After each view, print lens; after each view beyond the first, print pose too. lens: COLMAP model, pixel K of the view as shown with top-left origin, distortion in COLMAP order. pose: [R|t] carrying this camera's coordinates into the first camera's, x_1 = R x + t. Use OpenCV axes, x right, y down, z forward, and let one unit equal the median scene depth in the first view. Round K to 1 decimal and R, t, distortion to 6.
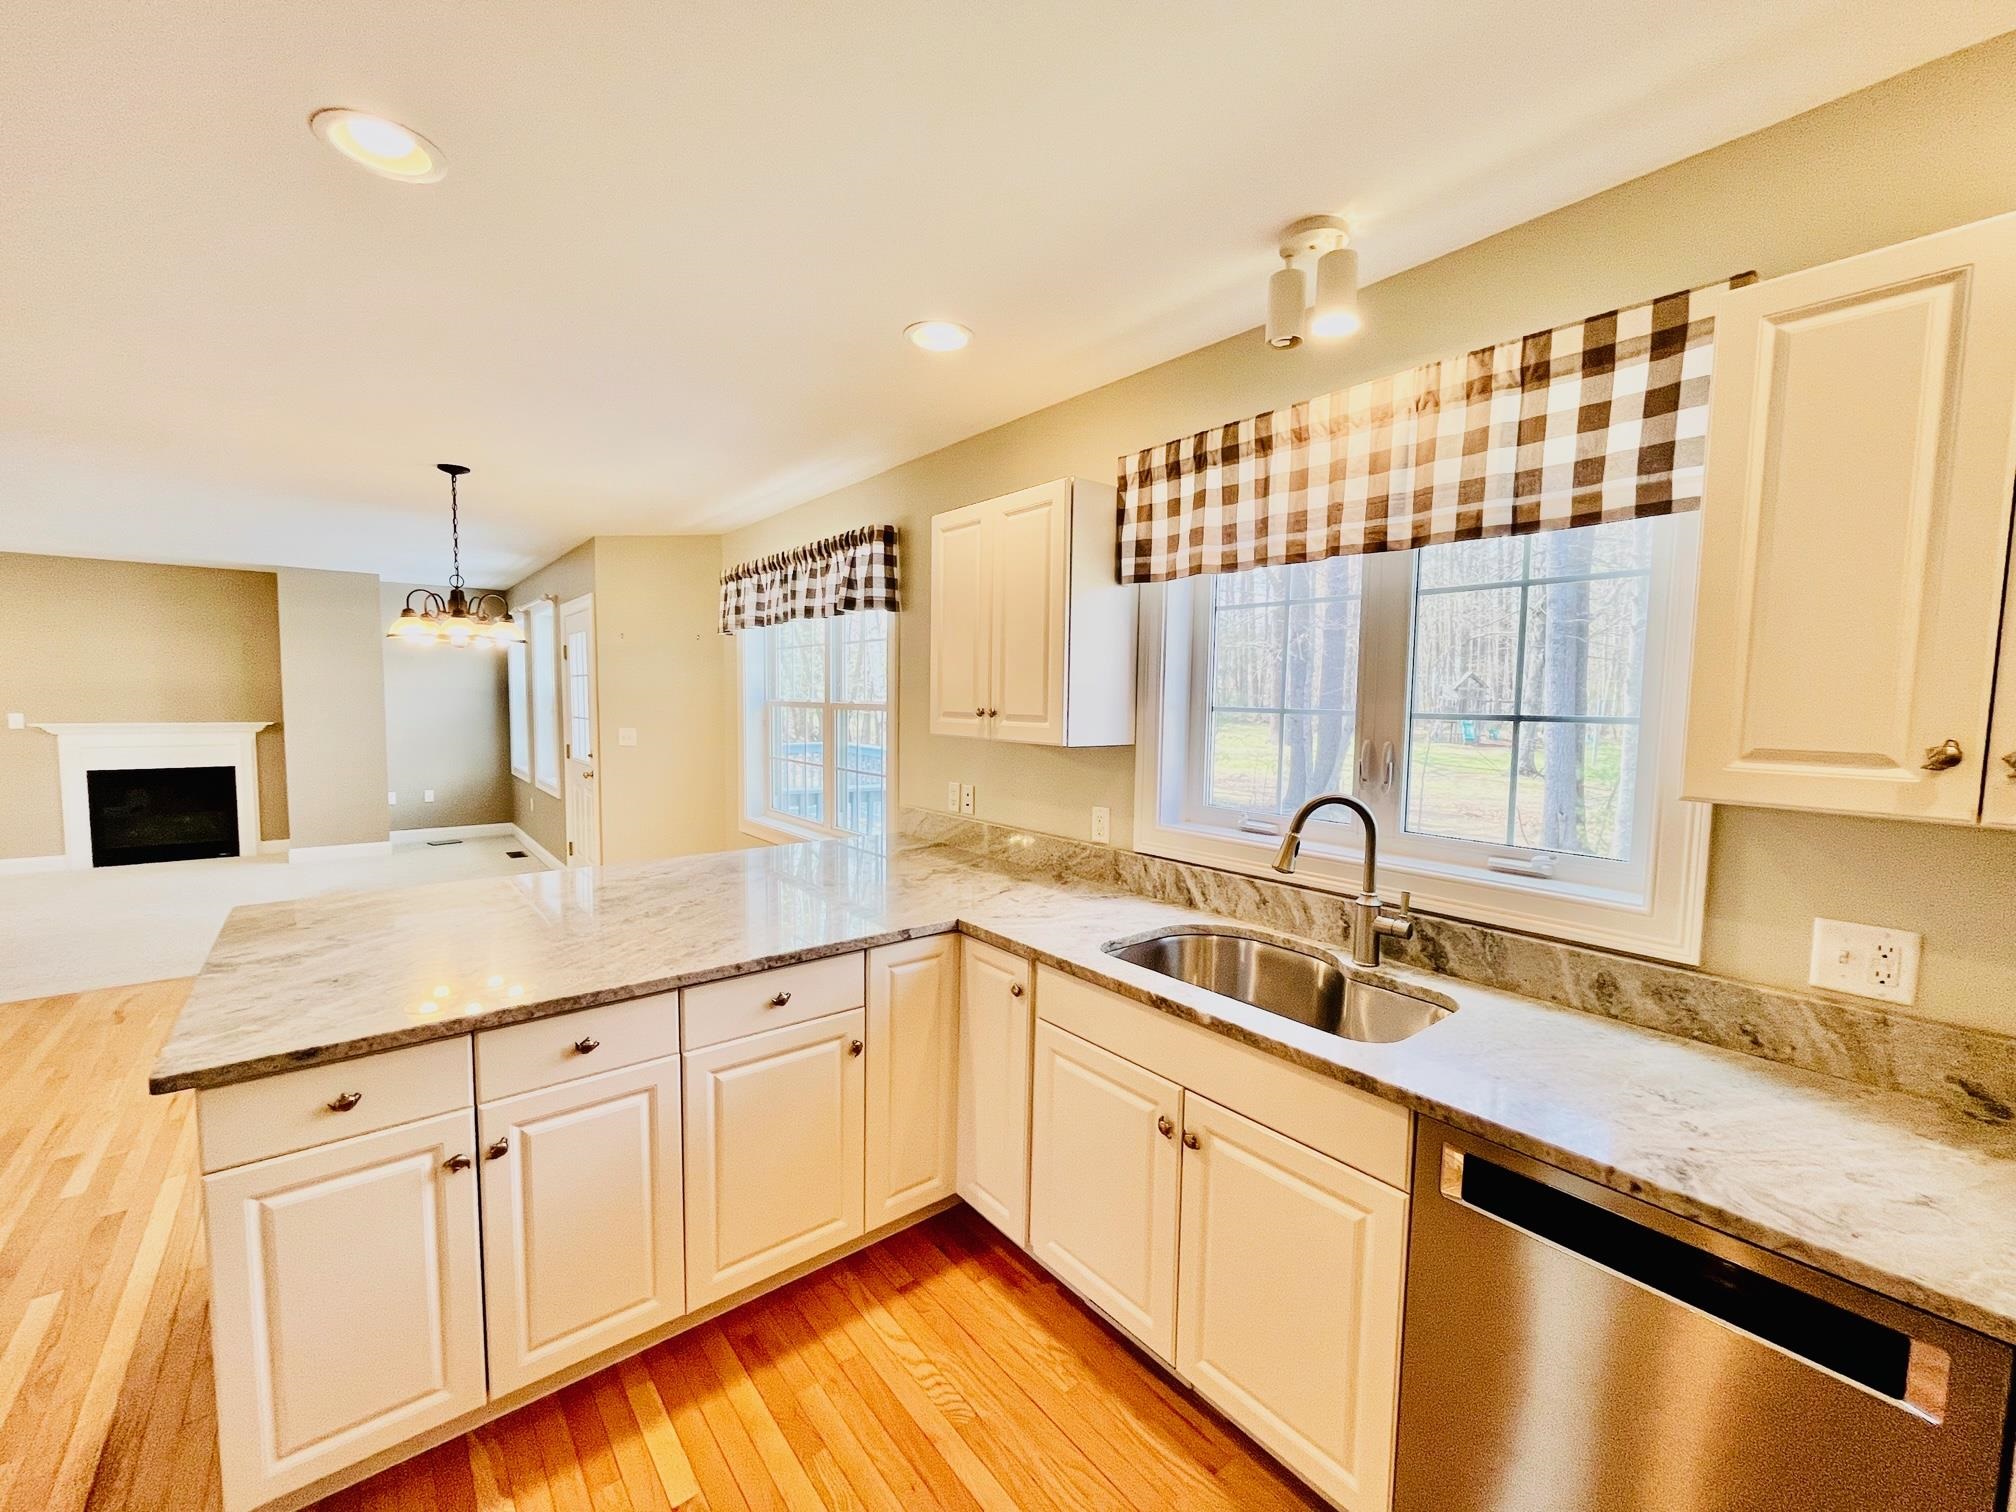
lens RADIAL K [[820.1, 0, 1005.1], [0, 820.1, 756.0], [0, 0, 1]] dist [-0.003438, -0.000016]
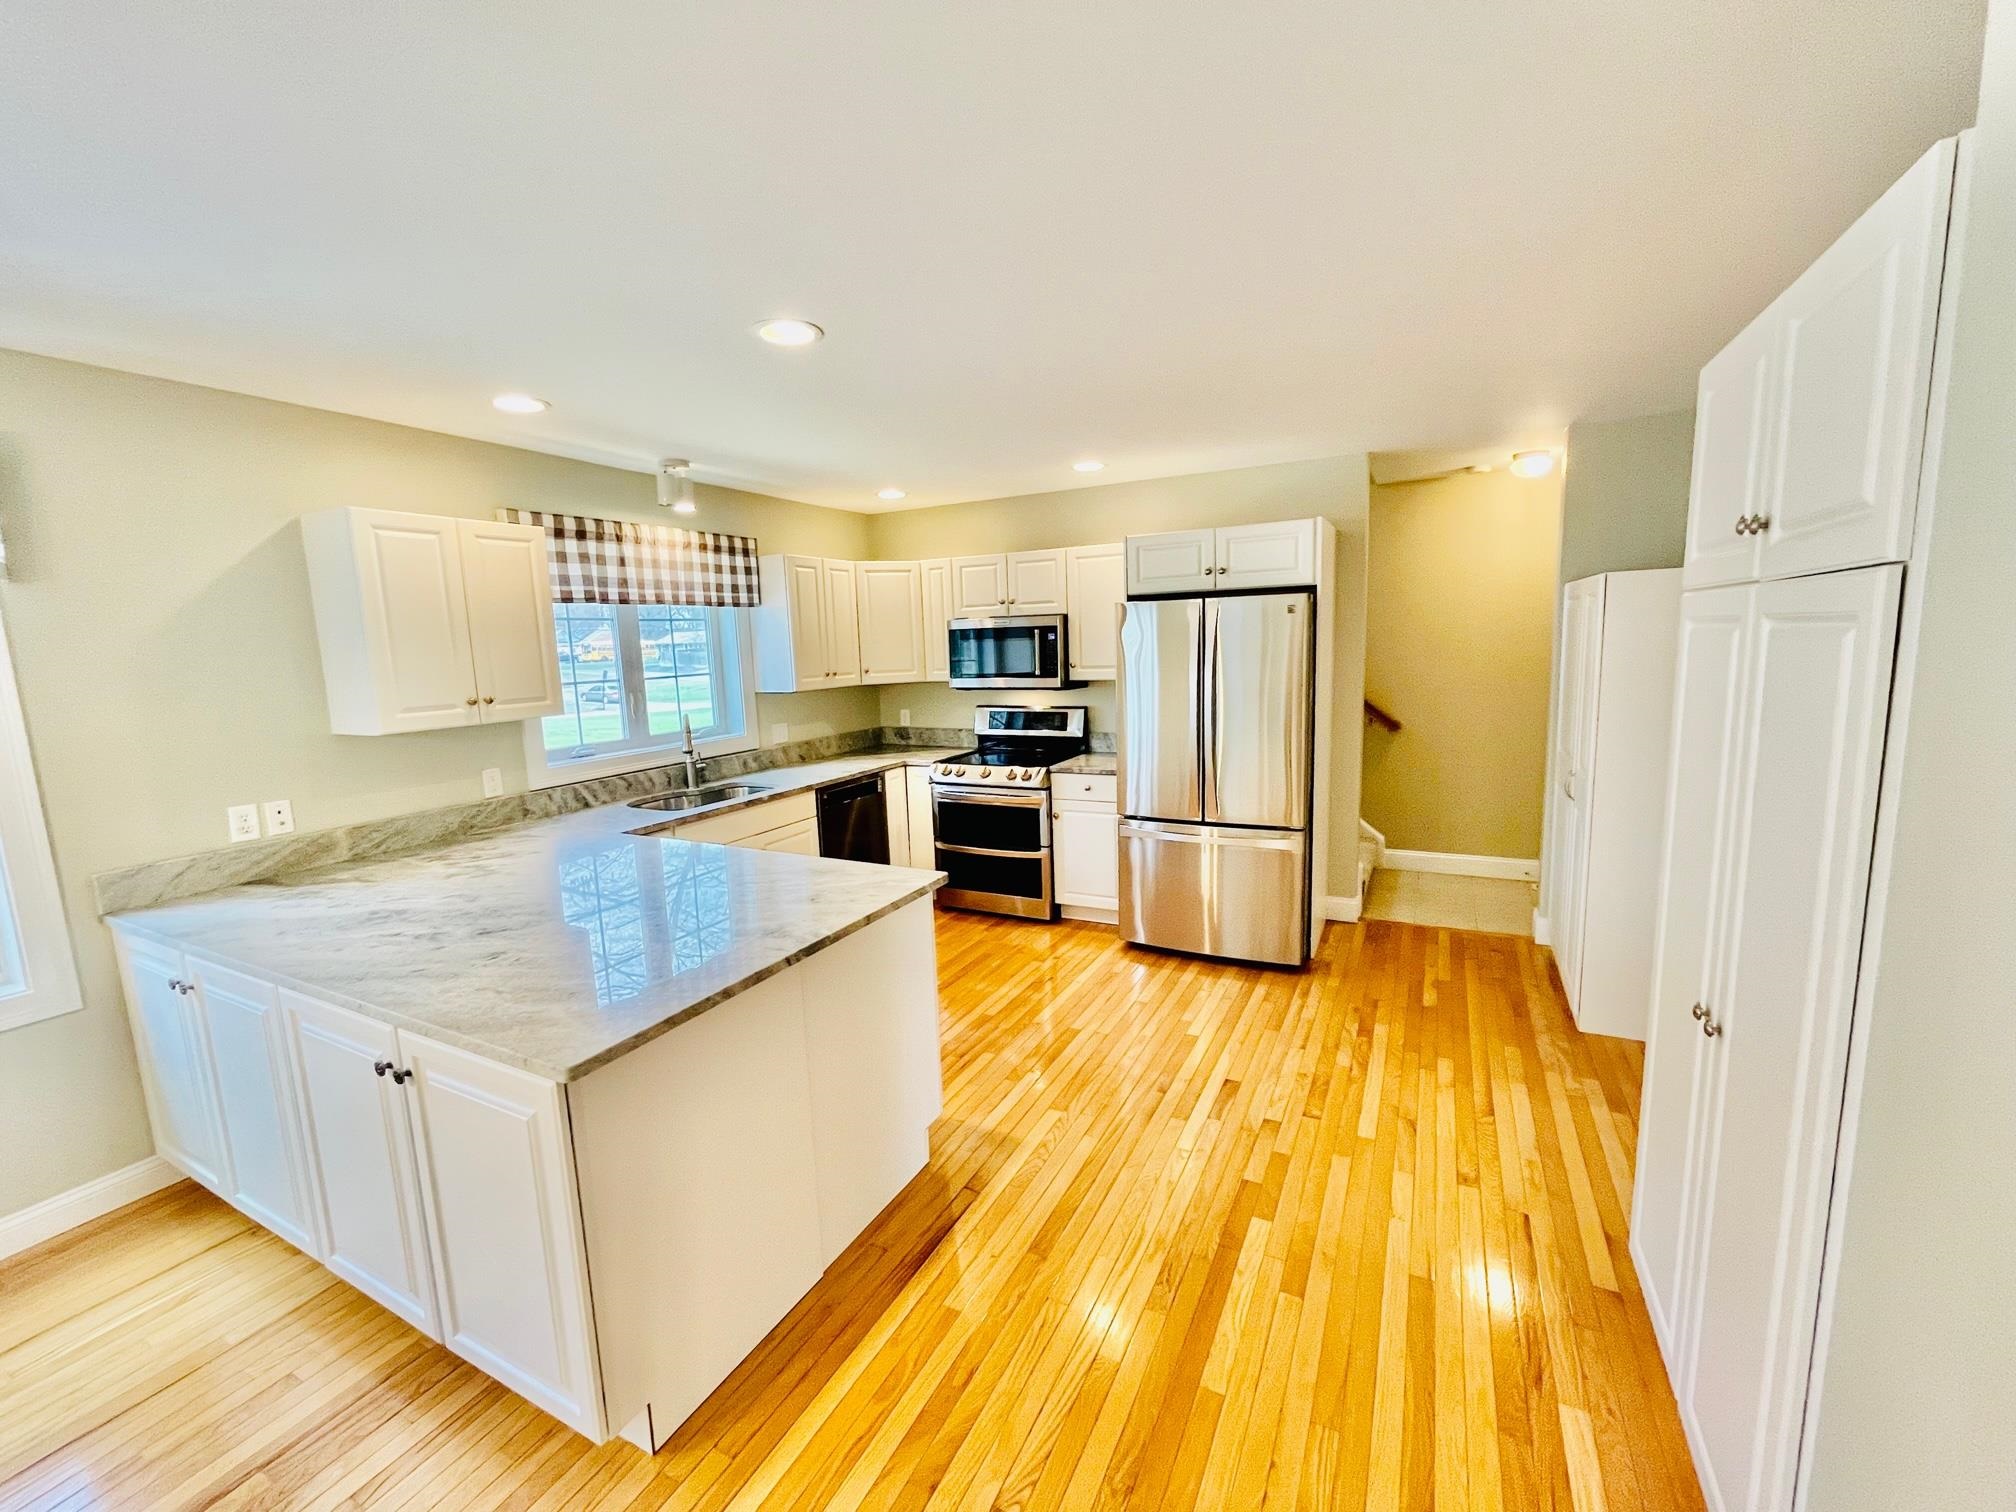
lens RADIAL K [[820.1, 0, 1005.1], [0, 820.1, 756.0], [0, 0, 1]] dist [-0.003438, -0.000016]
pose [[-0.405168, -0.128075, 0.905227, -1.747983], [0.096788, 0.978566, 0.181772, -0.144201], [-0.909104, 0.161264, -0.384087, 0.968777]]
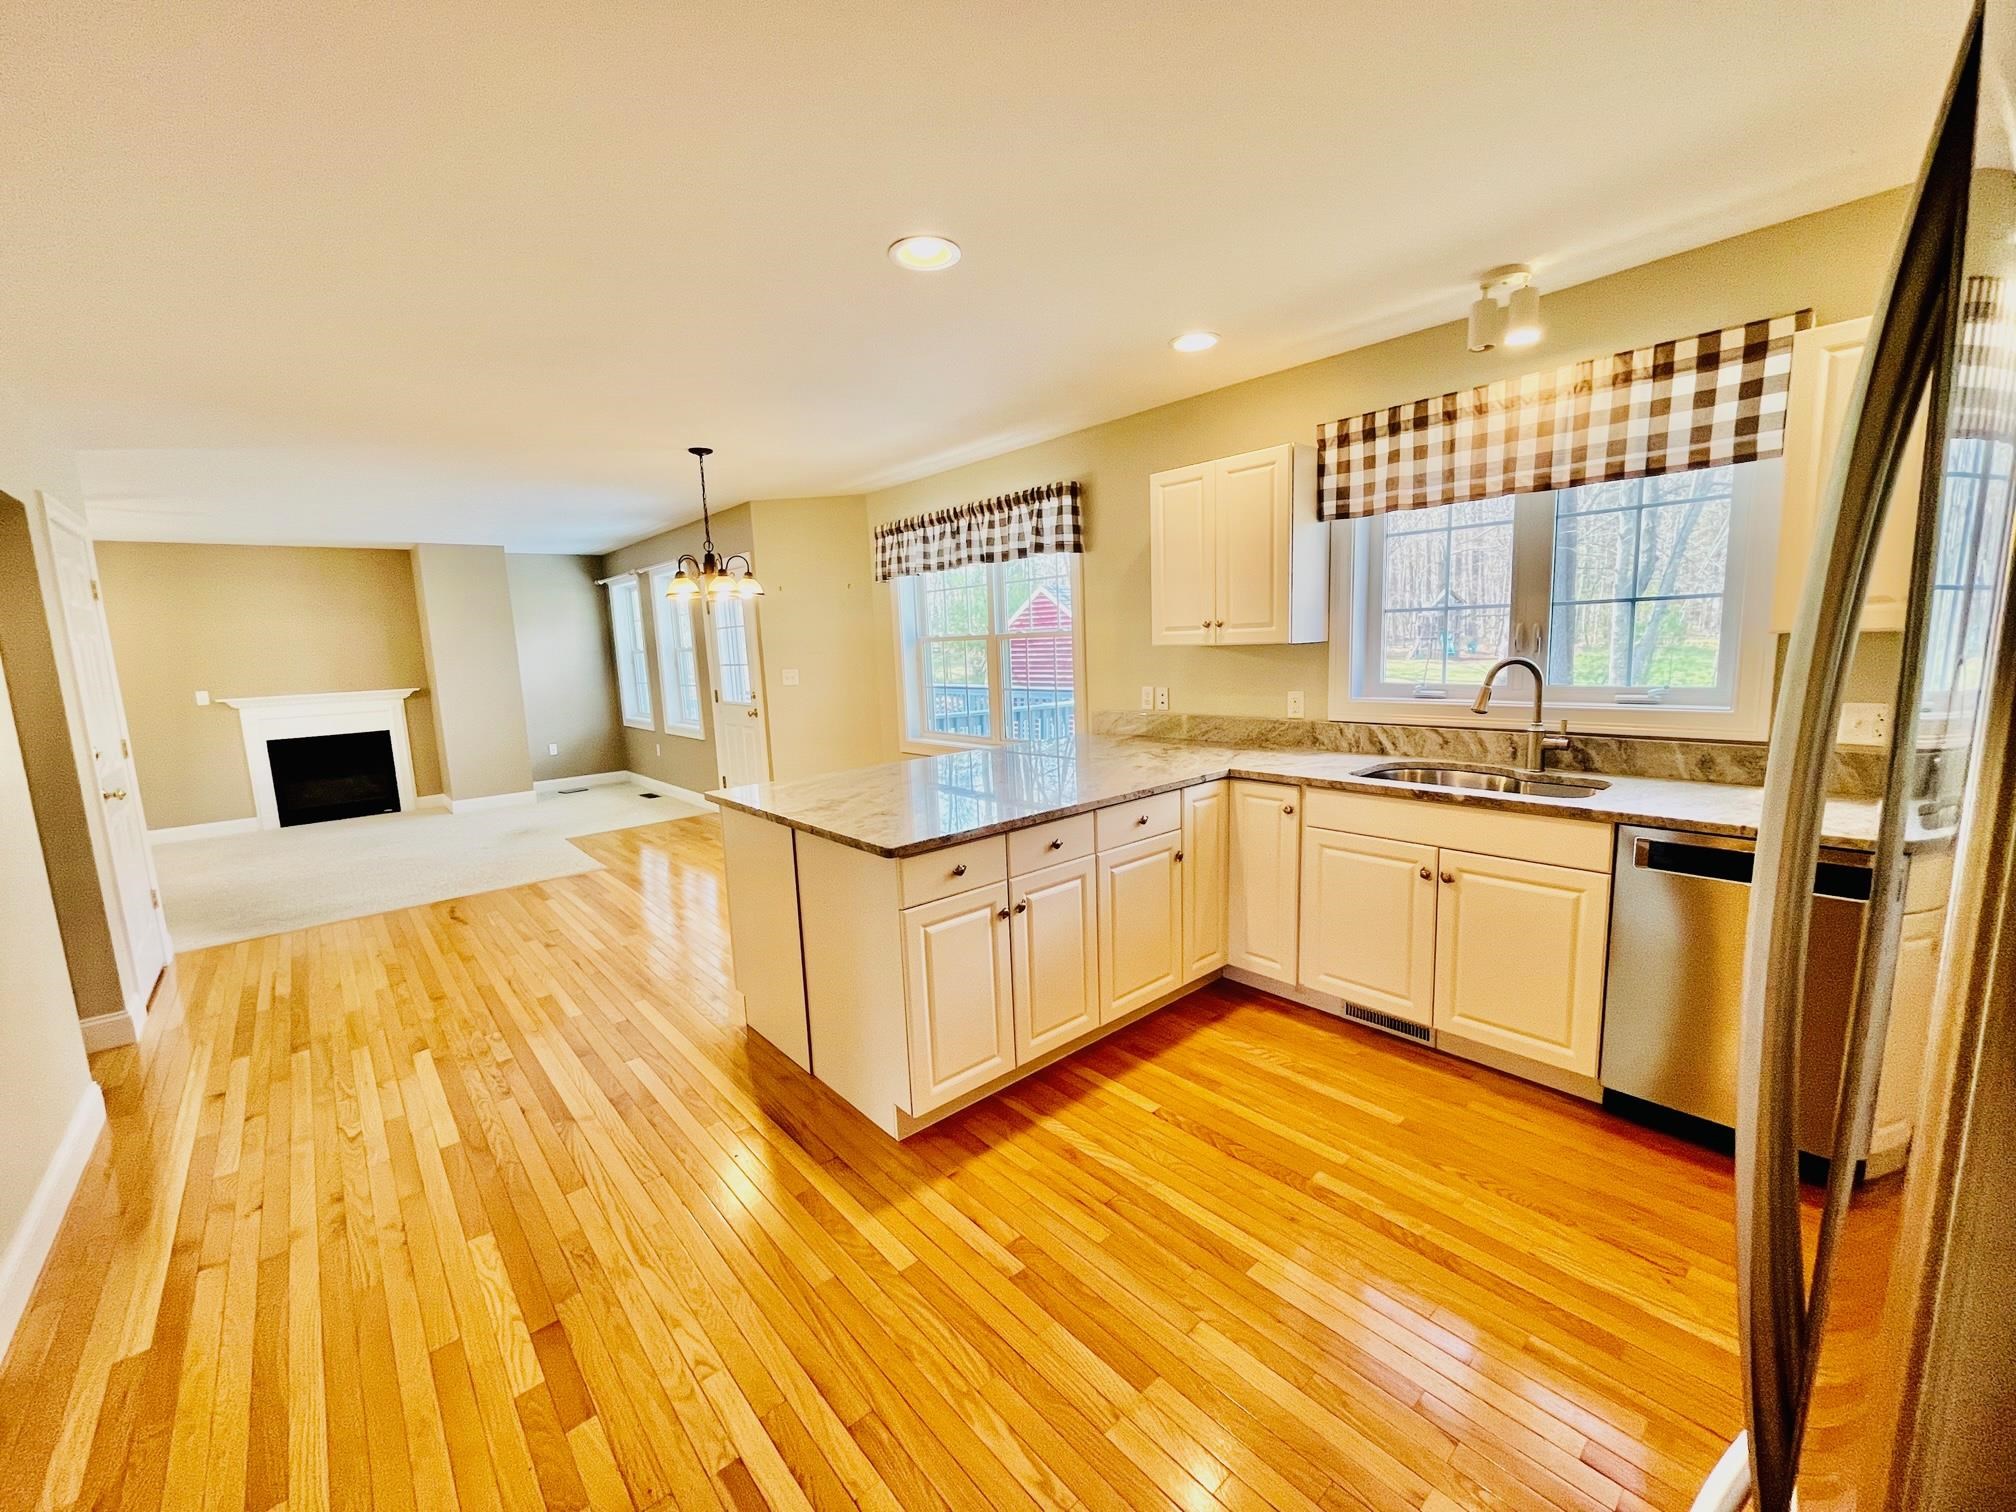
lens RADIAL K [[820.1, 0, 1005.1], [0, 820.1, 756.0], [0, 0, 1]] dist [-0.003438, -0.000016]
pose [[0.997928, -0.059120, 0.025396, -0.506522], [0.057222, 0.995914, 0.069869, 0.060047], [-0.029423, -0.068271, 0.997233, -0.415114]]
